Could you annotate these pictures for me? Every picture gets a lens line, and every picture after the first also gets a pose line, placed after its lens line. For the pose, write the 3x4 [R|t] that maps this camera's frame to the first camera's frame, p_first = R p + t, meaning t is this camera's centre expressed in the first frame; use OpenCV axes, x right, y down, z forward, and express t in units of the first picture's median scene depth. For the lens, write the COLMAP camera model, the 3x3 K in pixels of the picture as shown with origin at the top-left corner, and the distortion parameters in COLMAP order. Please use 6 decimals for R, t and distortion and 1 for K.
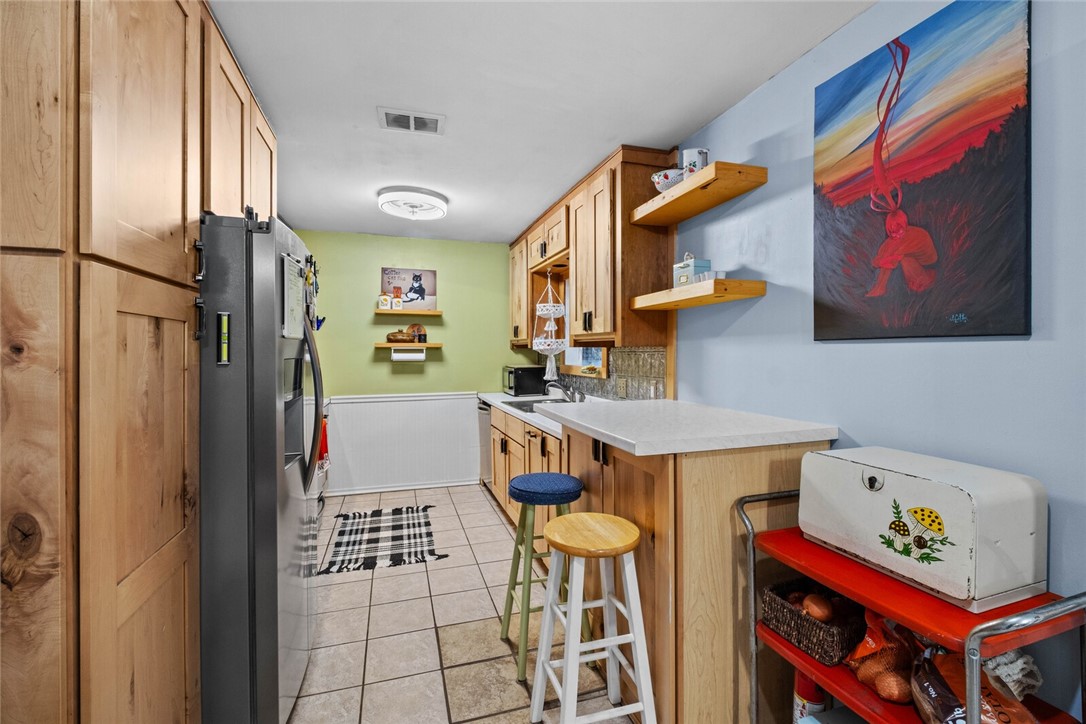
lens RADIAL K [[478.6, 0, 540.3], [0, 478.6, 343.3], [0, 0, 1]] dist [0.003571, -0.000418]
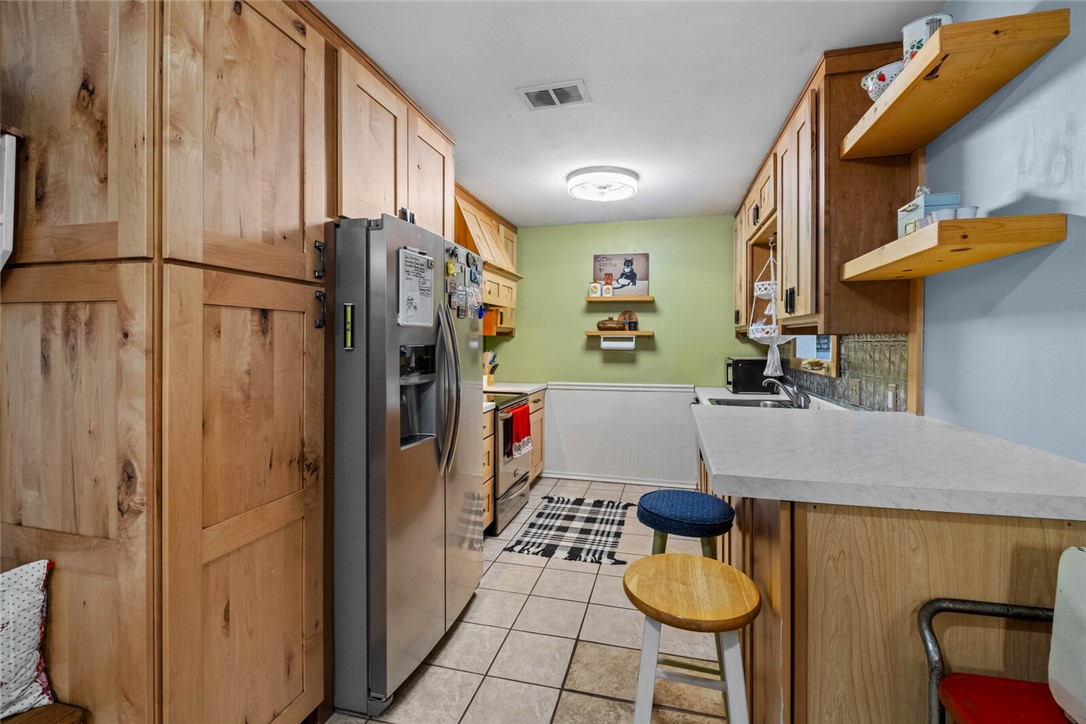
lens RADIAL K [[483.6, 0, 542.3], [0, 483.6, 334.0], [0, 0, 1]] dist [0.008848, -0.007771]
pose [[0.848443, -0.001190, -0.529286, 0.175756], [0.003573, 0.999988, 0.003478, 0.002750], [0.529275, -0.004842, 0.848436, 0.144140]]
